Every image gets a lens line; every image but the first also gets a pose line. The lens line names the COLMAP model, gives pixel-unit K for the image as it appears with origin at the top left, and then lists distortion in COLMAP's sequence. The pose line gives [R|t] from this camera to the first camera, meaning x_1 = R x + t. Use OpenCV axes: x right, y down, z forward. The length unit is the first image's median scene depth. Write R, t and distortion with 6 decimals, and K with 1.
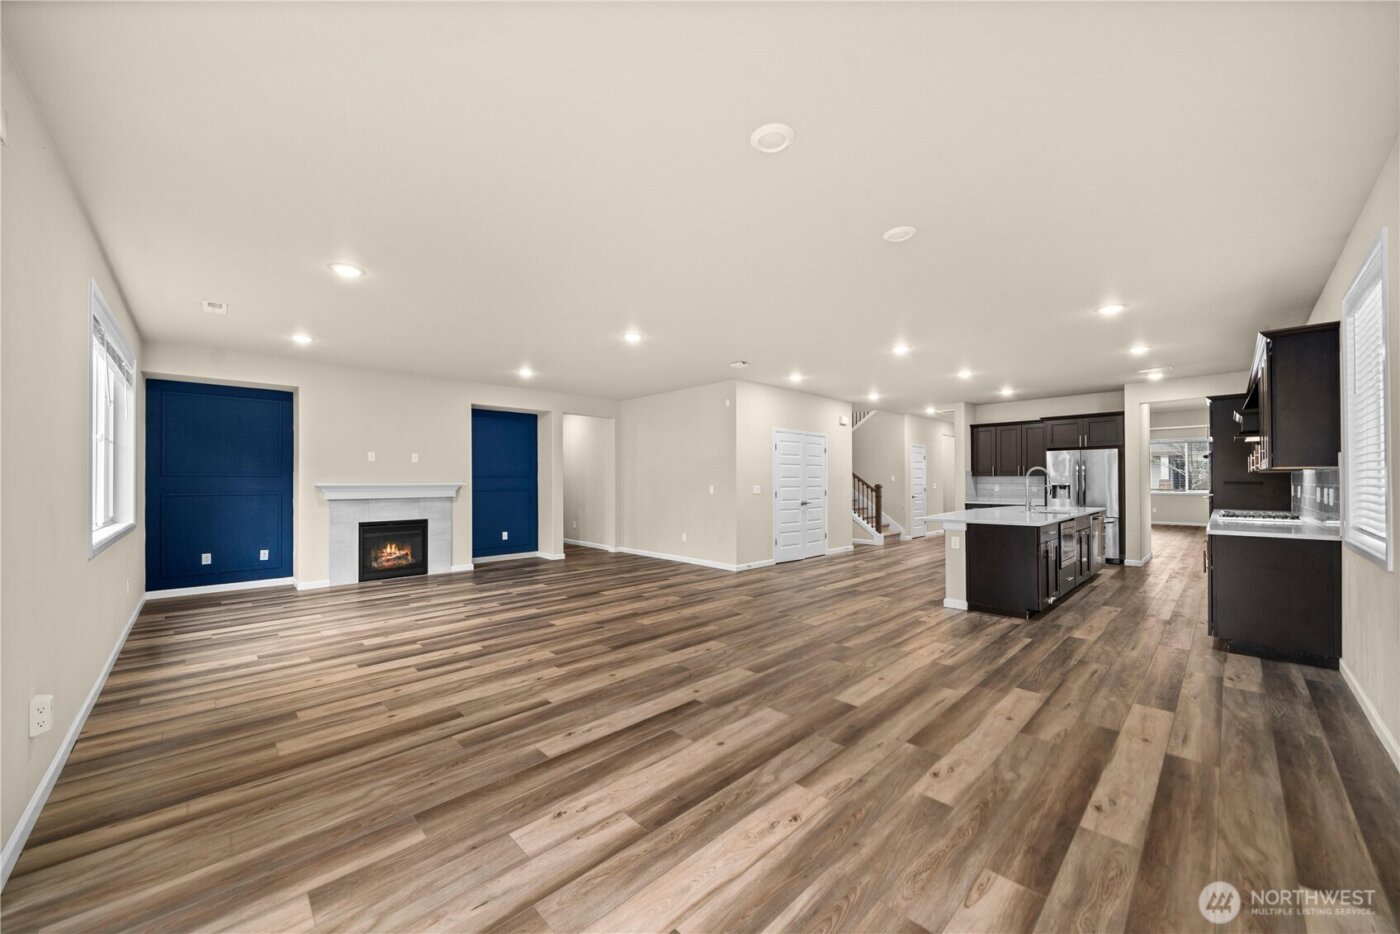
lens RADIAL K [[511.7, 0, 695.5], [0, 511.7, 479.1], [0, 0, 1]] dist [0.000533, 0.000173]
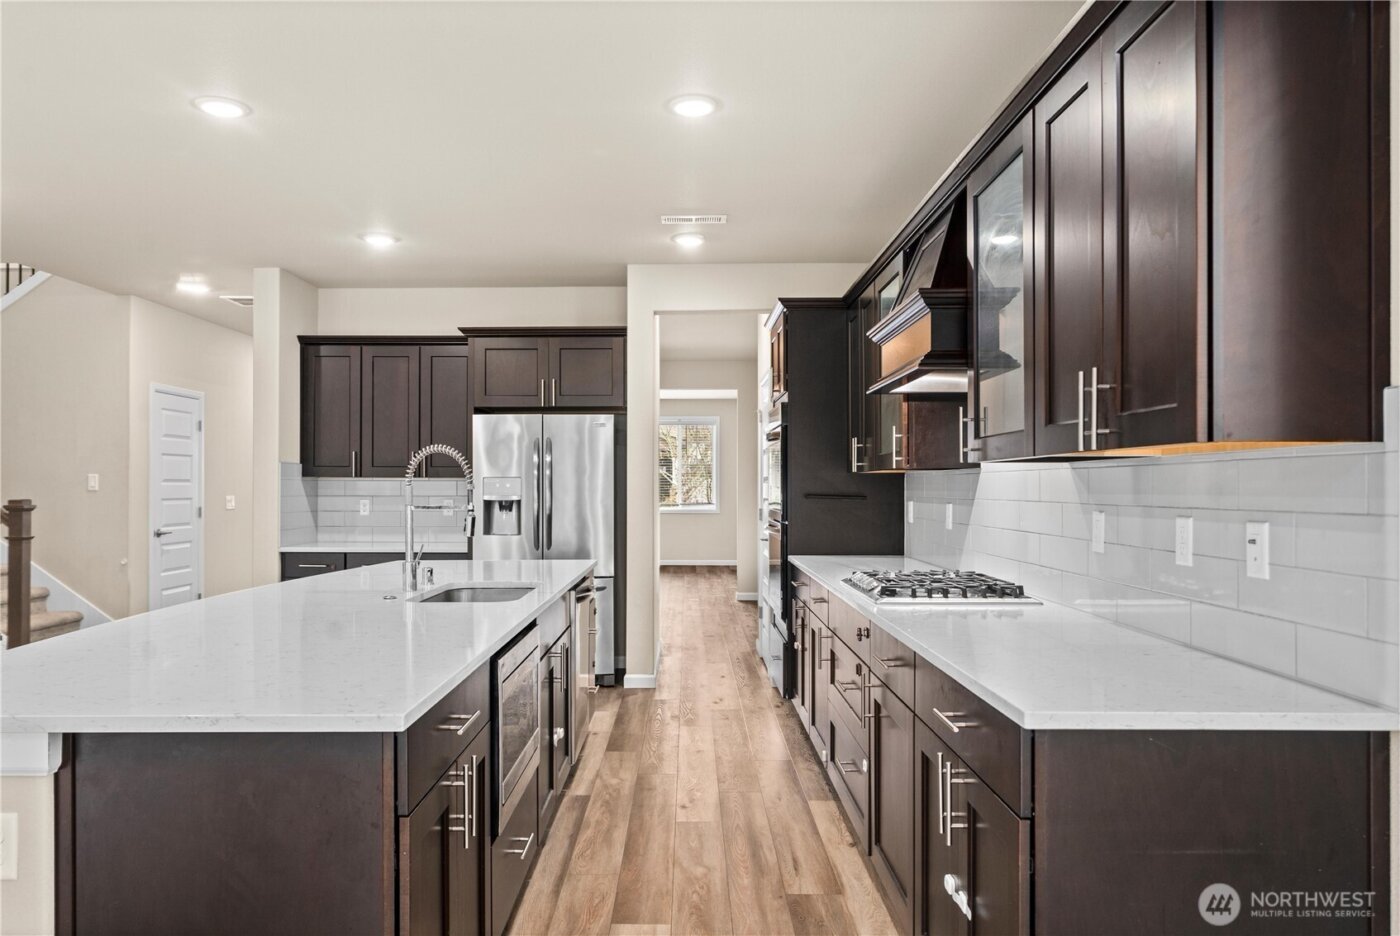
lens RADIAL K [[975.5, 0, 698.2], [0, 975.5, 477.7], [0, 0, 1]] dist [-0.003781, 0.000076]
pose [[0.684183, 0.010890, 0.729229, 0.264147], [-0.005827, 0.999938, -0.009465, 0.000526], [-0.729287, 0.002226, 0.684204, 0.368722]]
